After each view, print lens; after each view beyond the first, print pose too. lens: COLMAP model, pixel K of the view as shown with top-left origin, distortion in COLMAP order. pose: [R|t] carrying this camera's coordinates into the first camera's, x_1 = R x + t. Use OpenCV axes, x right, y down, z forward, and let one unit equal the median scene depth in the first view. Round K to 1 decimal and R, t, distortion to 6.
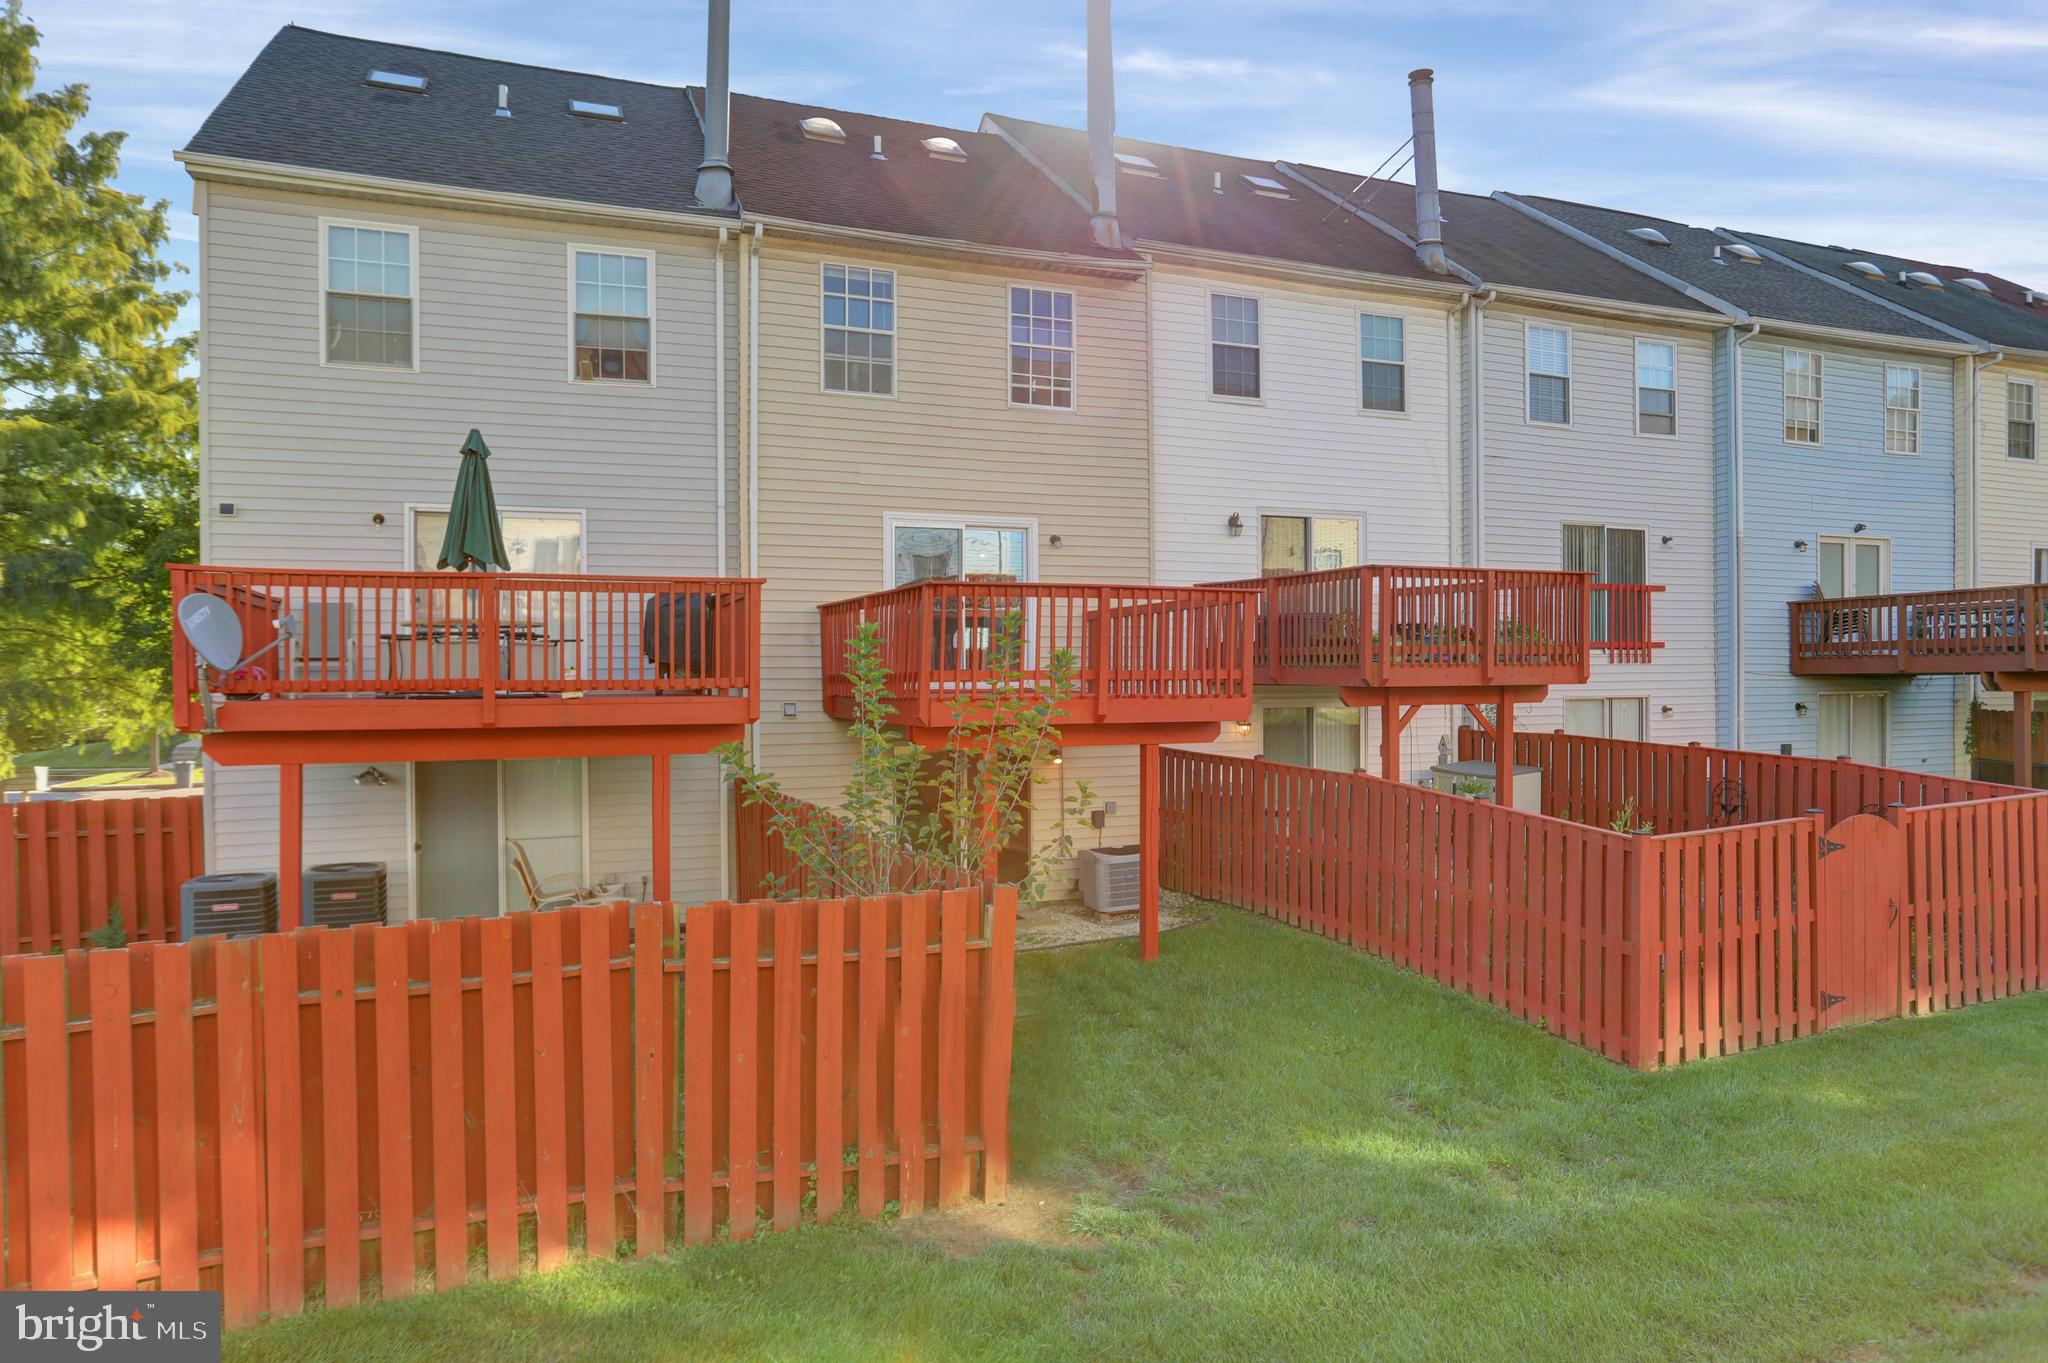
lens RADIAL K [[1242.7, 0, 1027.5], [0, 1242.7, 691.3], [0, 0, 1]] dist [-0.028170, 0.007471]
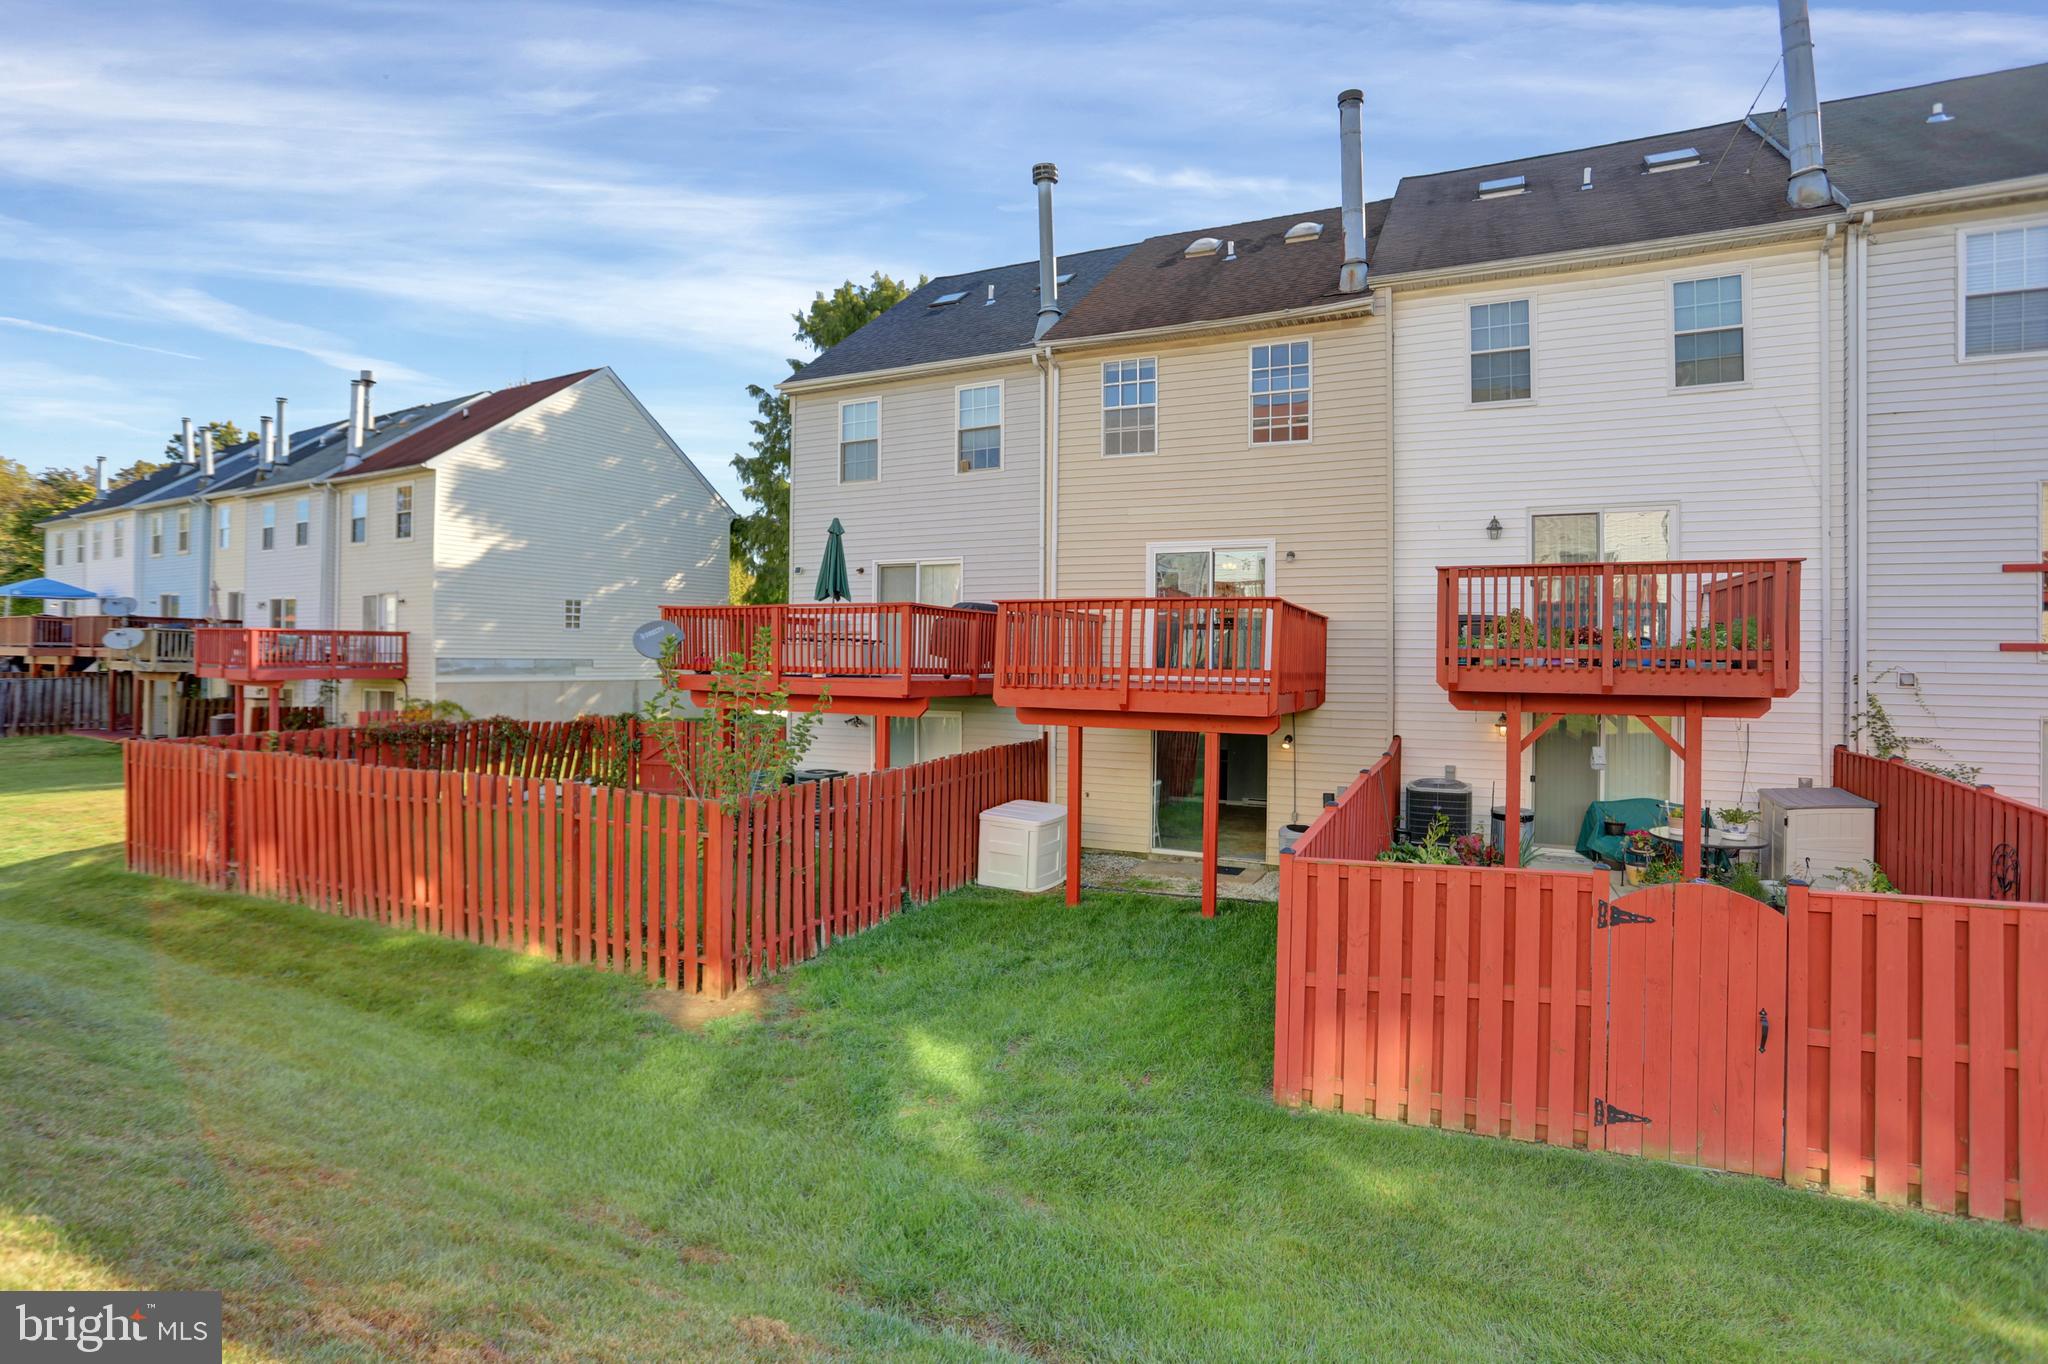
lens RADIAL K [[998.3, 0, 1038.8], [0, 998.3, 672.9], [0, 0, 1]] dist [-0.061431, 0.026739]
pose [[0.679668, 0.024463, -0.733112, 0.553677], [-0.027431, 0.999592, 0.007924, -0.013758], [0.733007, 0.014724, 0.680062, 0.203550]]
